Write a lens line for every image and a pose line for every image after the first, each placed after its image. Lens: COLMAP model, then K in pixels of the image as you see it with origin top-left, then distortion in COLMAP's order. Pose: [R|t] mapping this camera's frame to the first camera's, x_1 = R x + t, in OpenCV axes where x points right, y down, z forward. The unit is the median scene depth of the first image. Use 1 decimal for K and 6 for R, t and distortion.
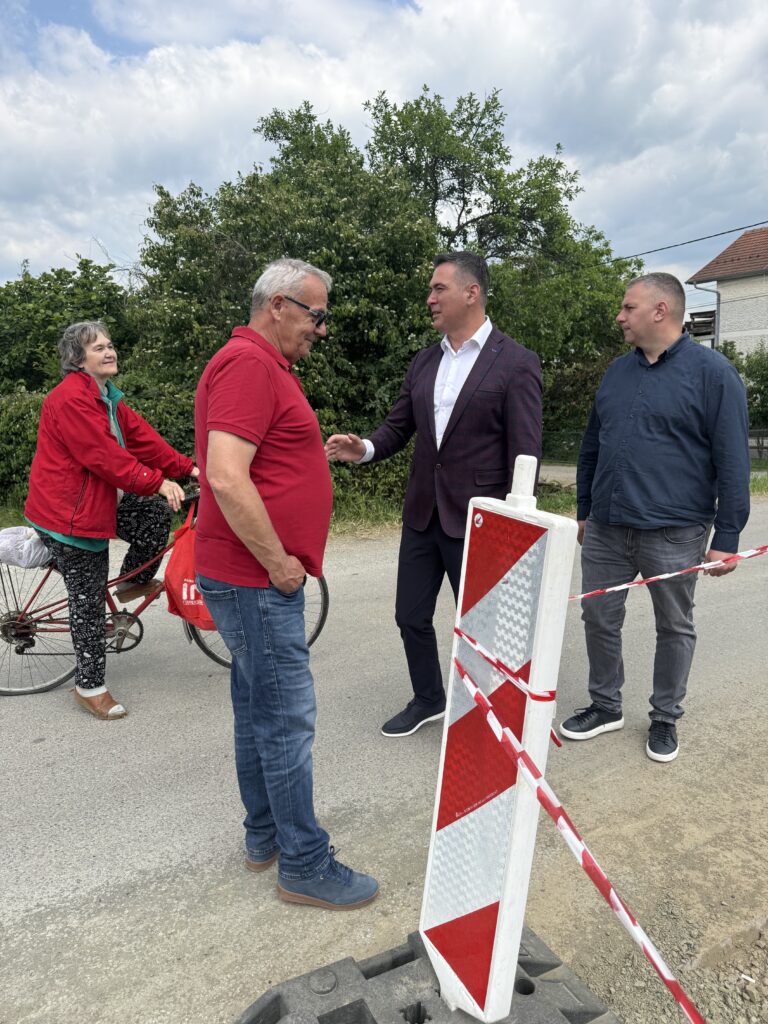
lens RADIAL K [[711.6, 0, 385.5], [0, 711.6, 518.4], [0, 0, 1]] dist [0.024858, -0.001668]
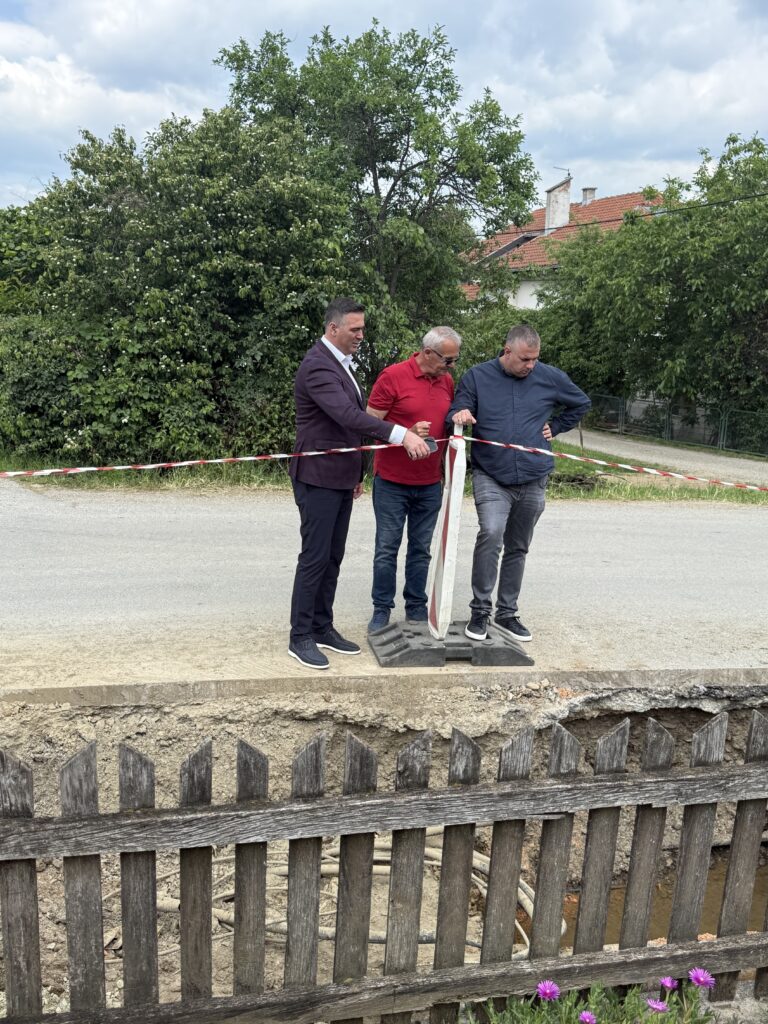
lens RADIAL K [[1042.3, 0, 384.0], [0, 1042.3, 512.0], [0, 0, 1]] dist [0.019892, 0.006534]
pose [[0.957465, 0.112067, -0.265899, 0.582273], [-0.111187, 0.993629, 0.018412, -0.004297], [0.266268, 0.011936, 0.963825, -0.326557]]
